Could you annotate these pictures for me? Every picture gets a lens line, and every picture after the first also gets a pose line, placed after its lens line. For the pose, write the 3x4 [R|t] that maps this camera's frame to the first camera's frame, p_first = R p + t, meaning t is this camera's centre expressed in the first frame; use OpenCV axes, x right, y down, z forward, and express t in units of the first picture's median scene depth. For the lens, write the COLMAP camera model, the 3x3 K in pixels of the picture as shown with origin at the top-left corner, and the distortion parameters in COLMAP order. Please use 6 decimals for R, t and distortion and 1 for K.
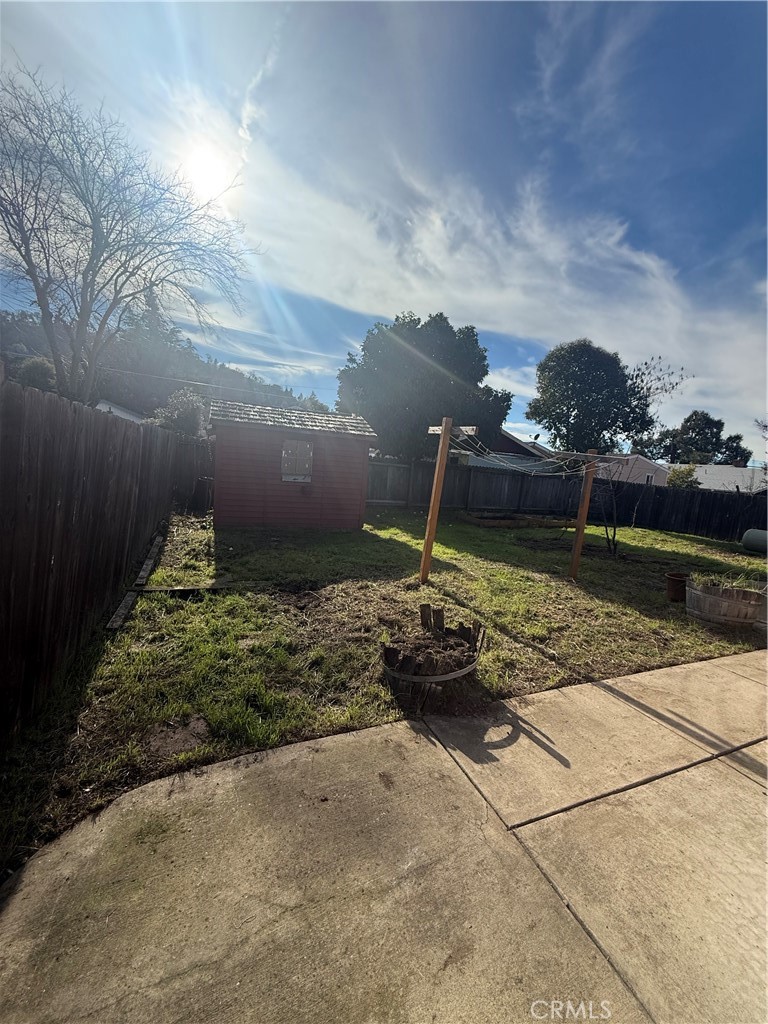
lens RADIAL K [[403.0, 0, 387.9], [0, 403.0, 511.4], [0, 0, 1]] dist [0.003111, -0.000296]
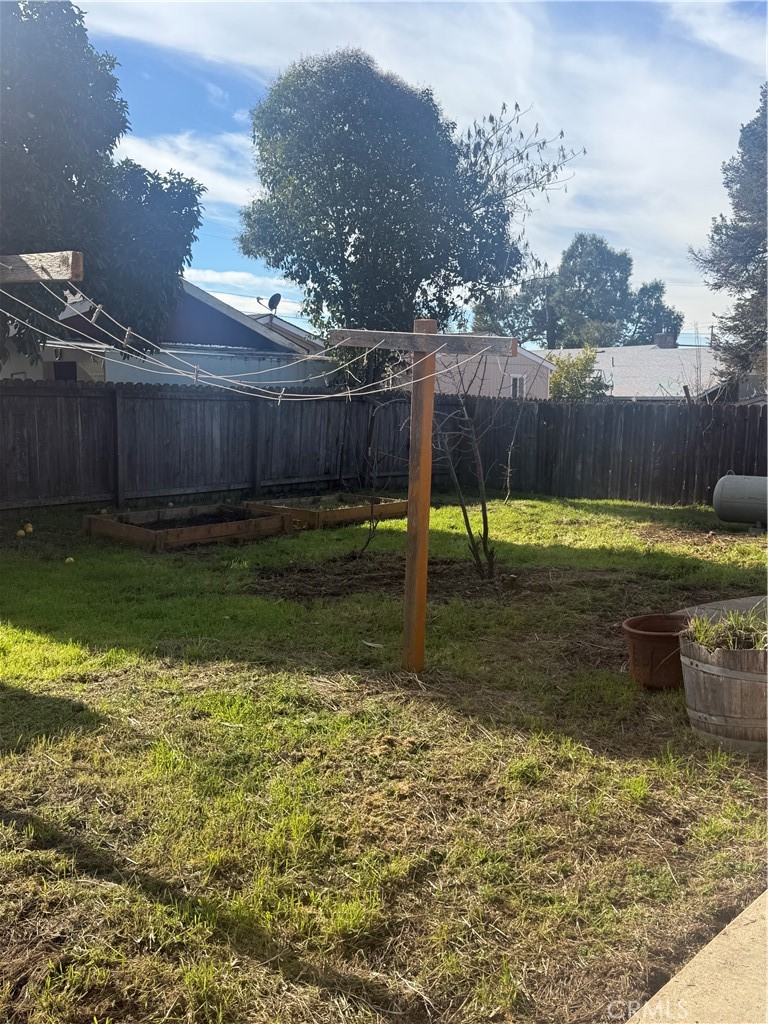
lens RADIAL K [[991.8, 0, 382.8], [0, 991.8, 505.5], [0, 0, 1]] dist [0.072168, 0.000000]
pose [[0.897750, -0.121561, 0.423399, 0.040590], [0.116454, 0.992468, 0.038024, -0.013604], [-0.424832, 0.015171, 0.905145, 0.115319]]
